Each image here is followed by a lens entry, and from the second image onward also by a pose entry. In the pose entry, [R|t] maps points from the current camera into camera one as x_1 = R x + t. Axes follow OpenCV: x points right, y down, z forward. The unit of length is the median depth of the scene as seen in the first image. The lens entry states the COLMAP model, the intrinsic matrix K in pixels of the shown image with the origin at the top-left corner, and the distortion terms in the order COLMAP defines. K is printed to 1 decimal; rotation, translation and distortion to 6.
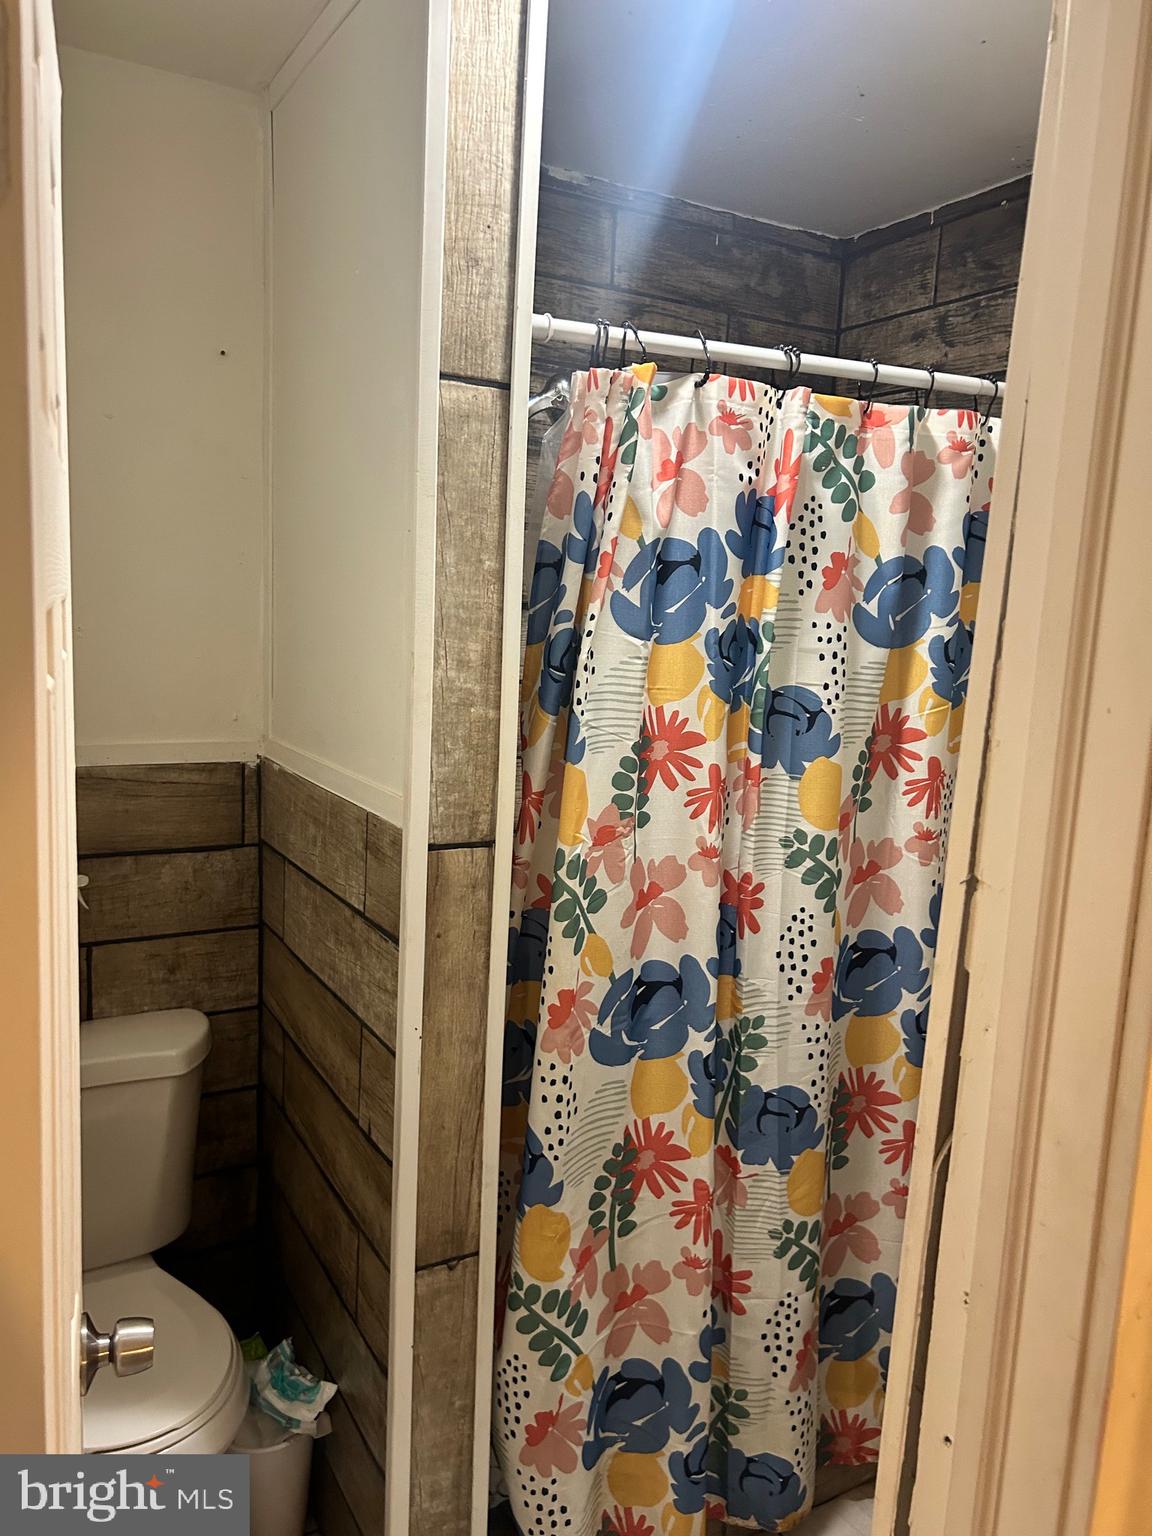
lens RADIAL K [[1145.0, 0, 576.0], [0, 1145.0, 768.0], [0, 0, 1]] dist [0.000724, -0.102814]
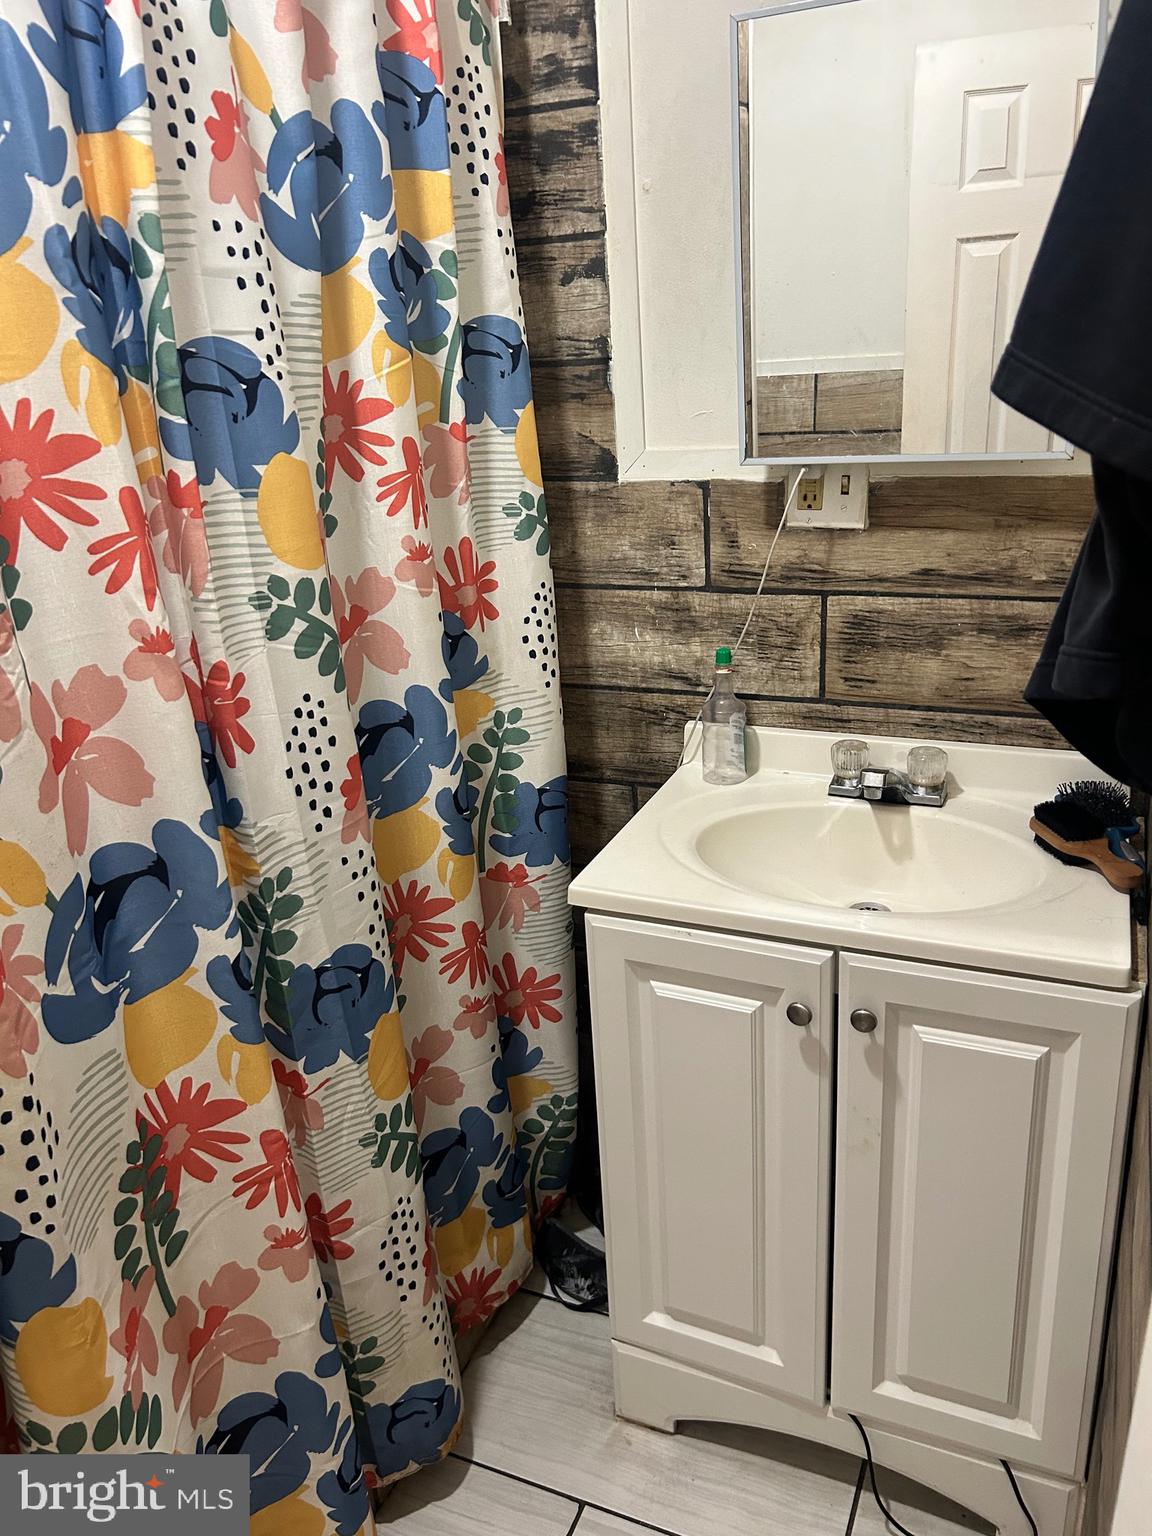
lens RADIAL K [[1152.4, 0, 576.0], [0, 1152.4, 768.0], [0, 0, 1]] dist [0.028187, -0.037807]
pose [[0.788194, -0.297391, 0.538802, -0.049473], [0.180883, 0.948771, 0.259065, 0.018874], [-0.588244, -0.106733, 0.801609, 0.376459]]
